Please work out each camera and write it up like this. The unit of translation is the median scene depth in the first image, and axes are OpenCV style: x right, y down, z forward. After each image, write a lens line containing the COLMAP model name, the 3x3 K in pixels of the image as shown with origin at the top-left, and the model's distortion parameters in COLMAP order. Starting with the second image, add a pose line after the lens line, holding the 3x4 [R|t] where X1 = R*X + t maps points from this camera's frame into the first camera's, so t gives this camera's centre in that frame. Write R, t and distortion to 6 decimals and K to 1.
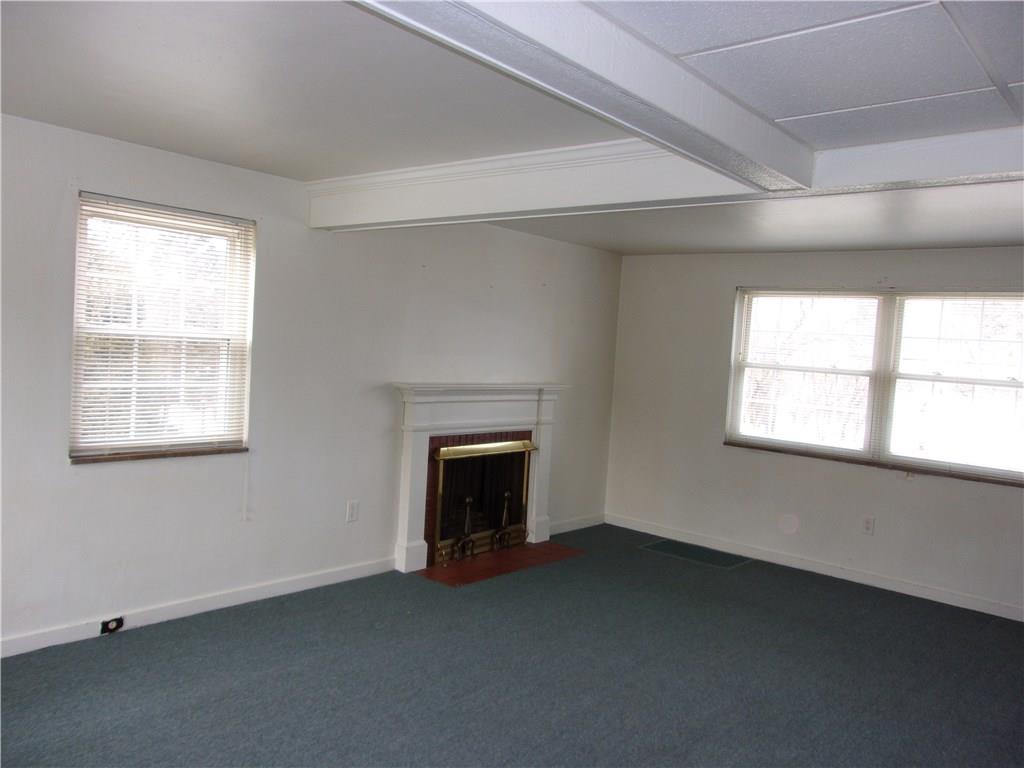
lens RADIAL K [[808.5, 0, 501.9], [0, 808.5, 380.4], [0, 0, 1]] dist [-0.002562, 0.033075]
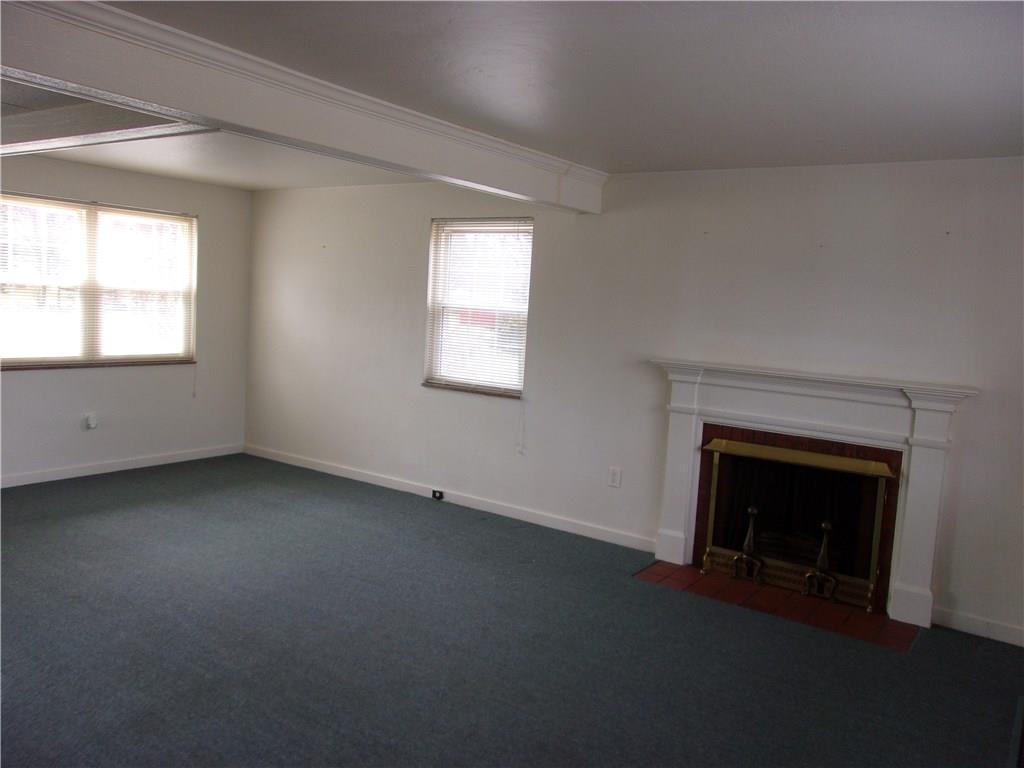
lens RADIAL K [[808.5, 0, 515.8], [0, 808.5, 383.5], [0, 0, 1]] dist [-0.002562, 0.033075]
pose [[0.123031, 0.053156, -0.990978, 0.776868], [-0.095762, 0.994540, 0.041458, 0.008620], [0.987772, 0.089798, 0.127450, 0.681267]]
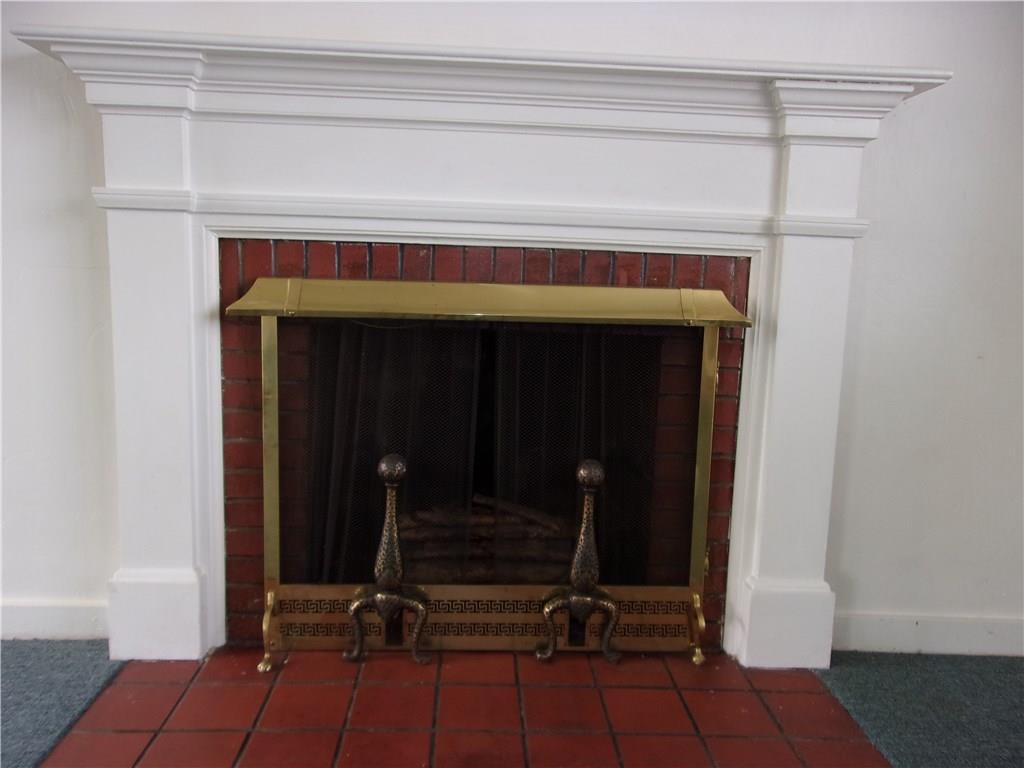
lens RADIAL K [[808.5, 0, 511.8], [0, 808.5, 388.1], [0, 0, 1]] dist [-0.002562, 0.033075]
pose [[0.697884, 0.065150, -0.713242, 0.206739], [-0.026943, 0.997537, 0.064756, 0.104375], [0.715704, -0.025975, 0.697920, 0.872511]]
